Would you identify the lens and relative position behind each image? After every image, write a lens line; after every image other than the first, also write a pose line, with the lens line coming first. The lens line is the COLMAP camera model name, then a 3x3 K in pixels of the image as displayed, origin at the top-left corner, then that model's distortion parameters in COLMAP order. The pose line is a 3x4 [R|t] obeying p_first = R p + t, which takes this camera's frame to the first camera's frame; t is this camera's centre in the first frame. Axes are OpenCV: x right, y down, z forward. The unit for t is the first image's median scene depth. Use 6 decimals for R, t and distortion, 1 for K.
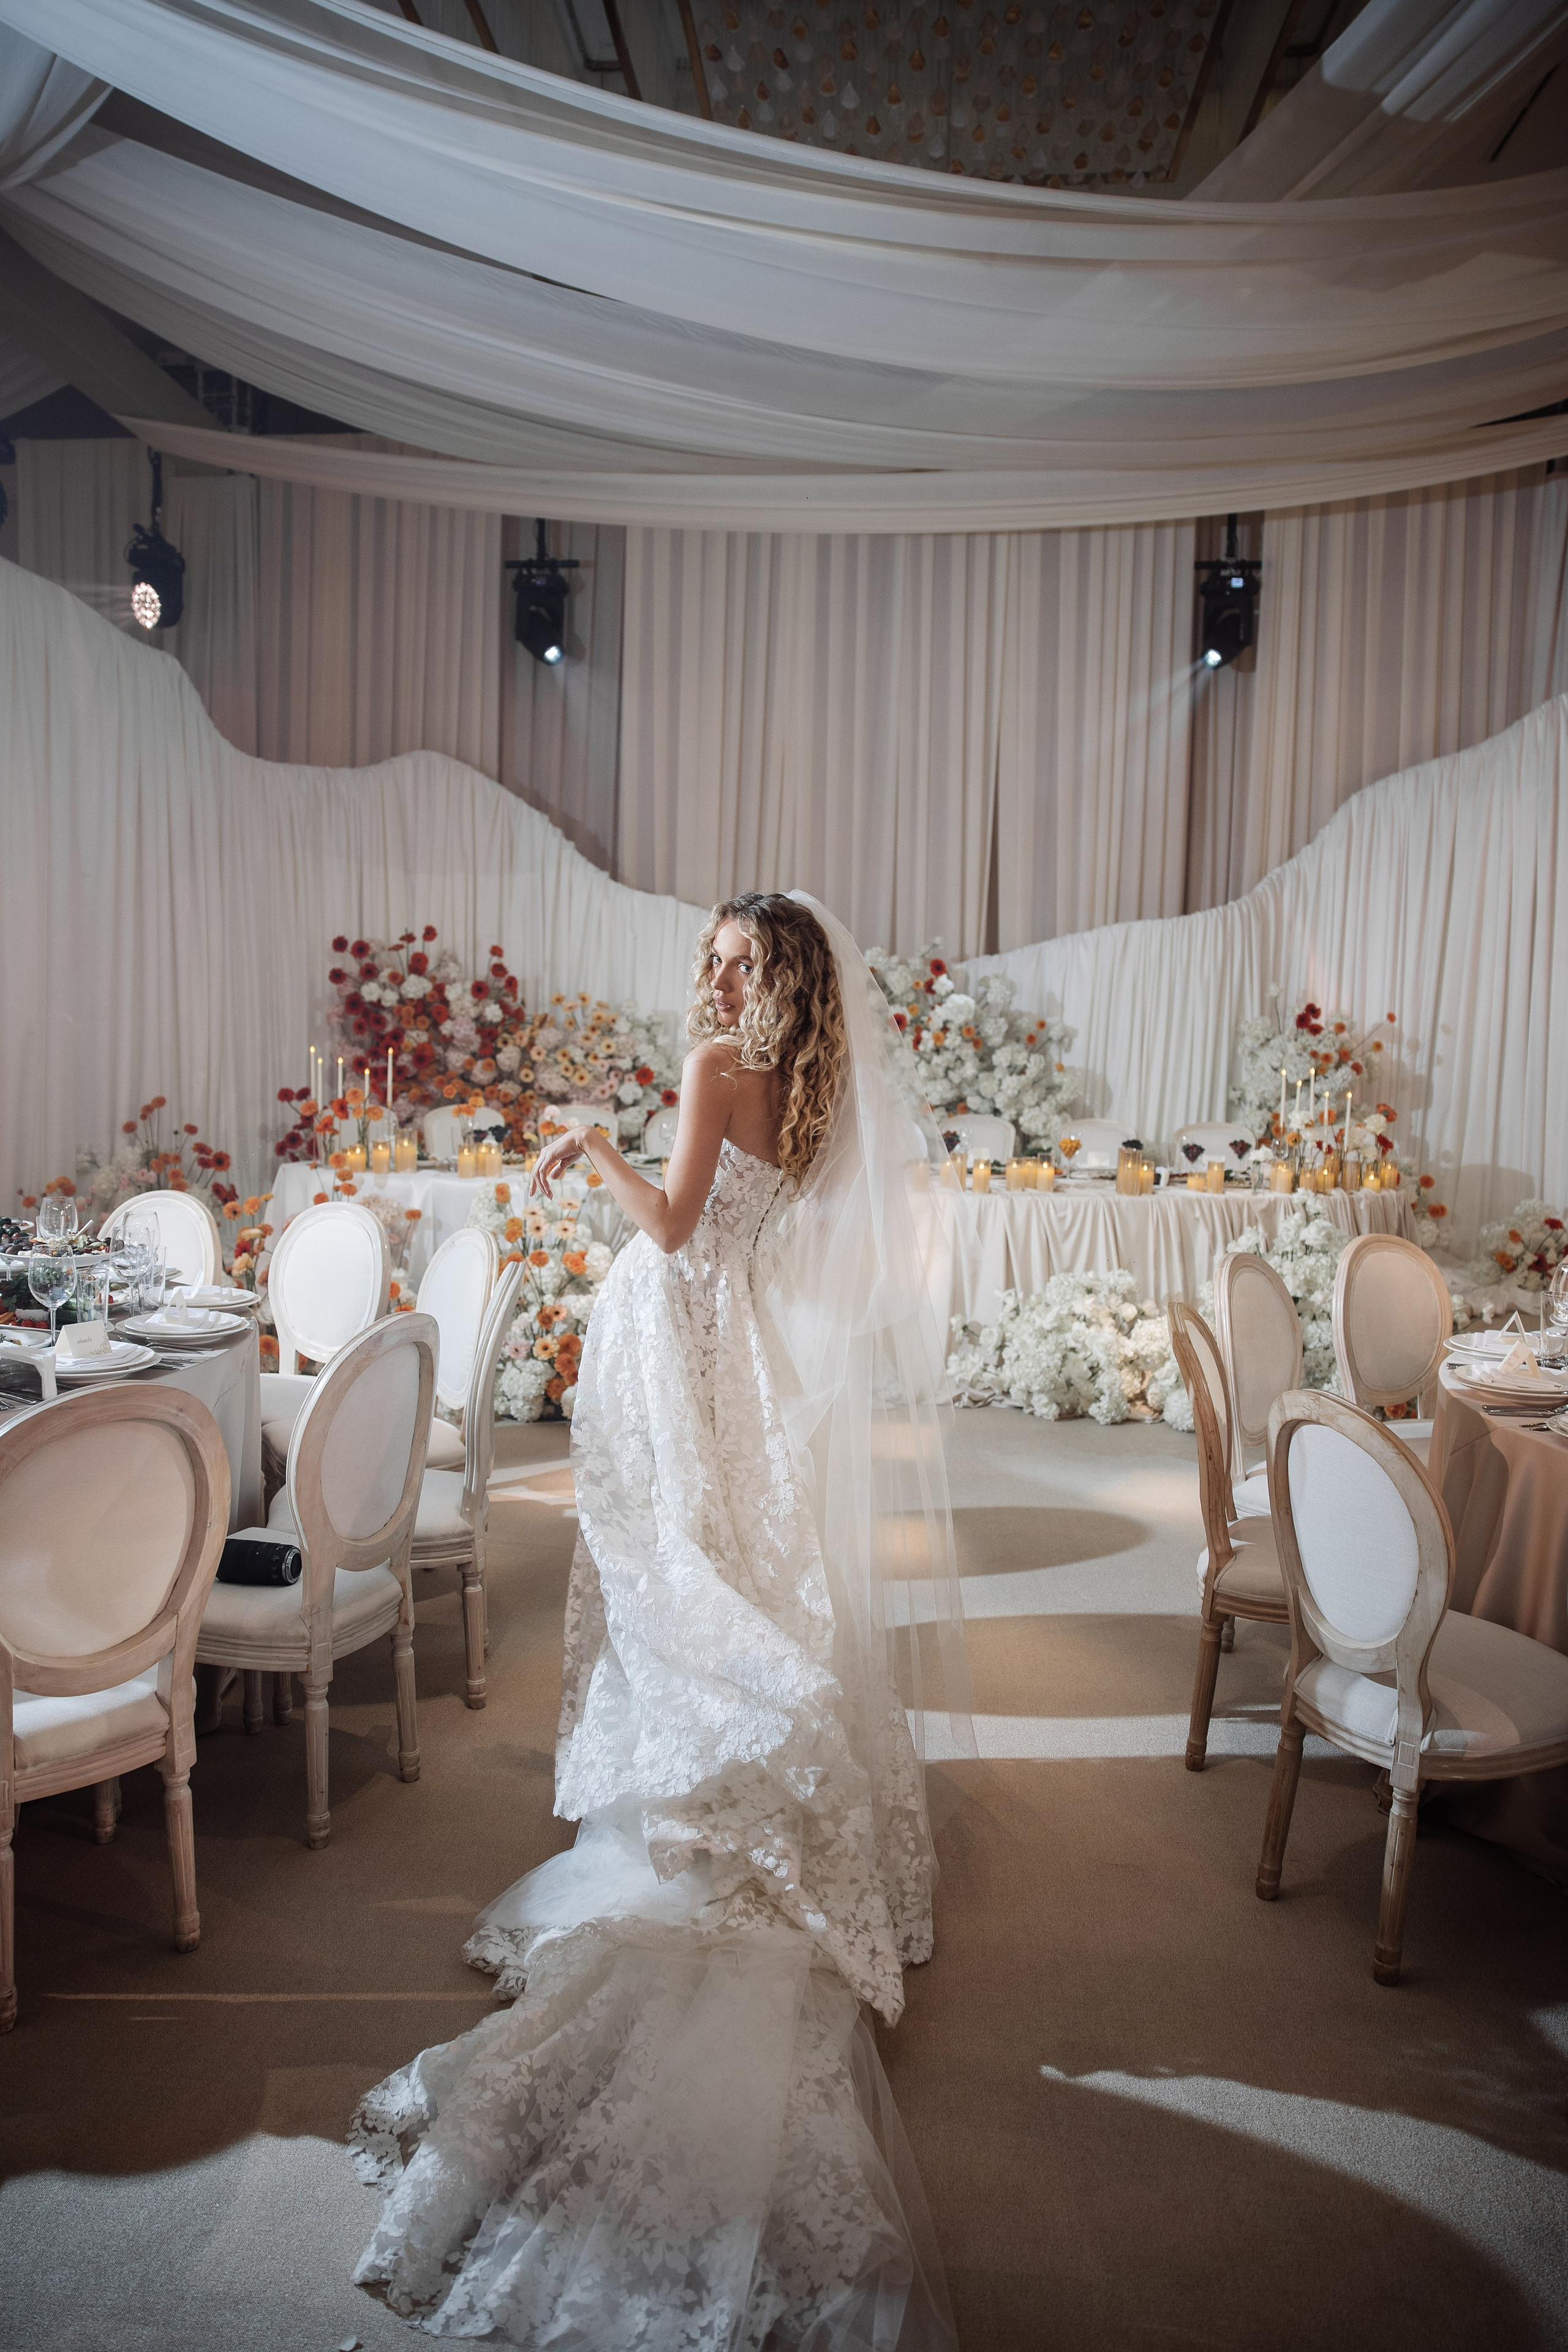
lens RADIAL K [[1605.4, 0, 793.2], [0, 1605.4, 1170.5], [0, 0, 1]] dist [-0.050471, 0.000736]
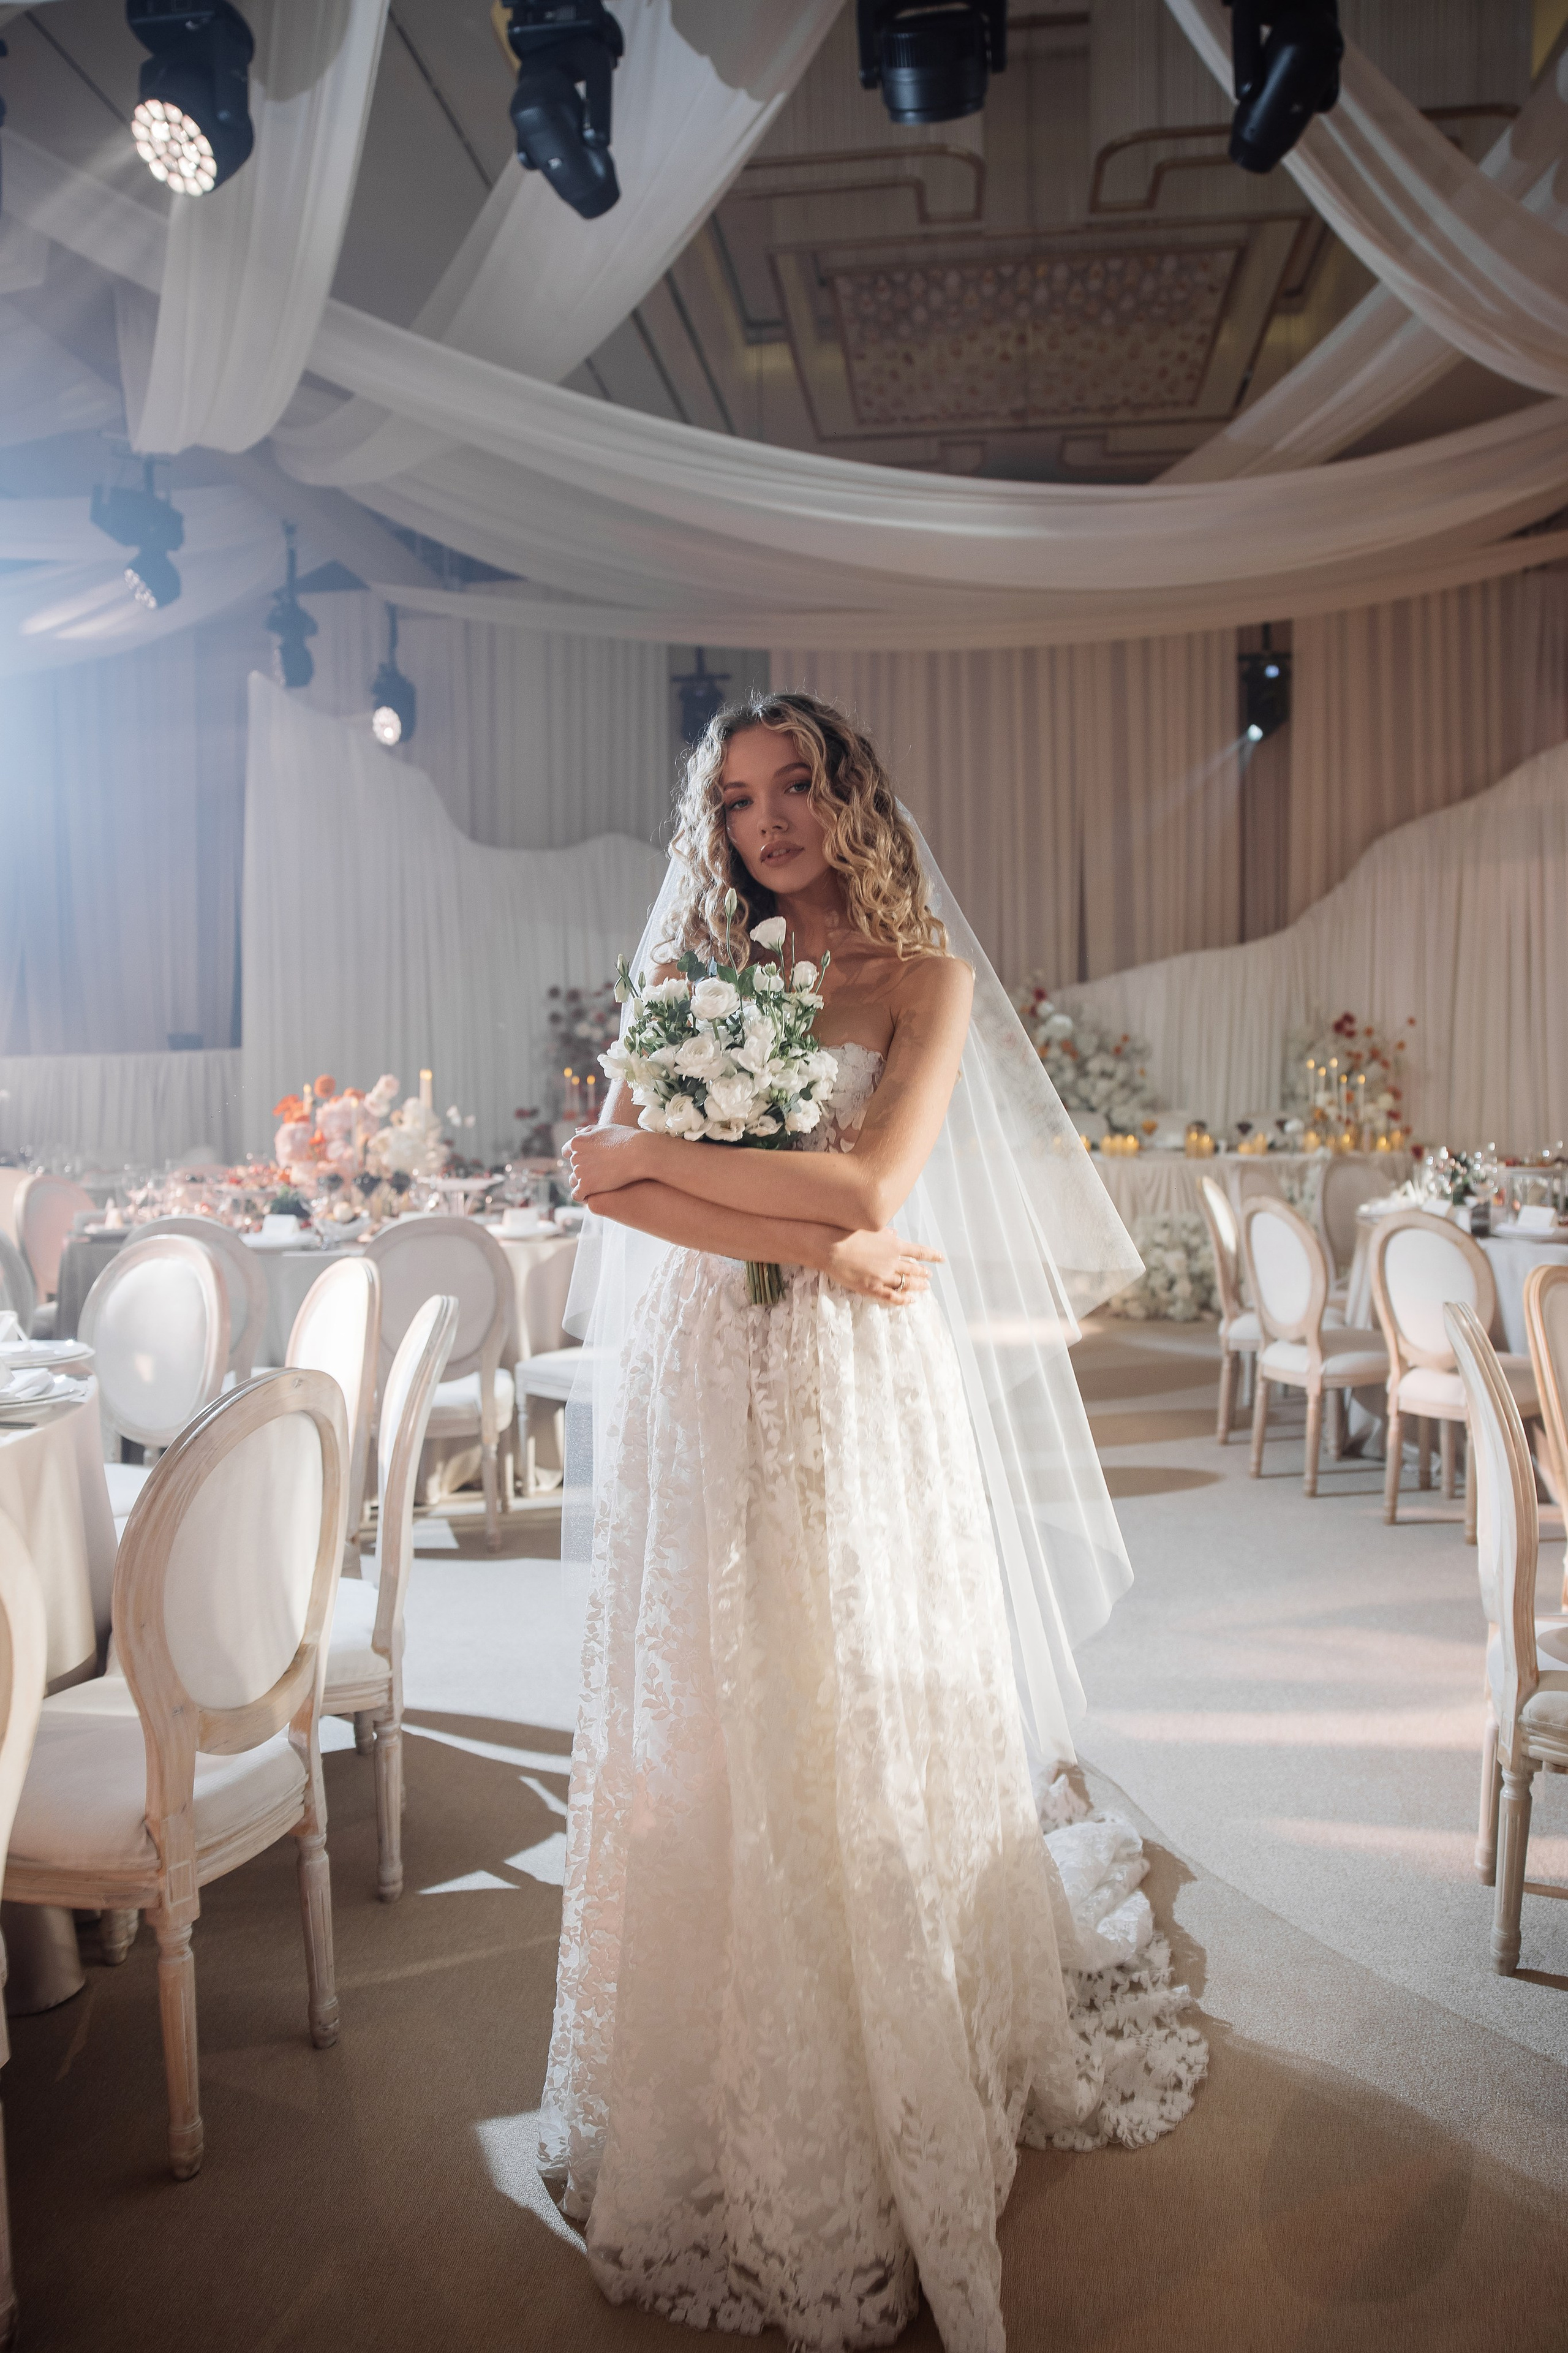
lens RADIAL K [[1689.7, 0, 787.0], [0, 1689.7, 1100.8], [0, 0, 1]] dist [-0.042421, 0.002729]
pose [[0.998158, -0.032572, -0.051175, -0.039363], [0.029094, 0.997309, -0.067293, 0.036011], [0.053229, 0.065680, 0.996420, -0.295645]]
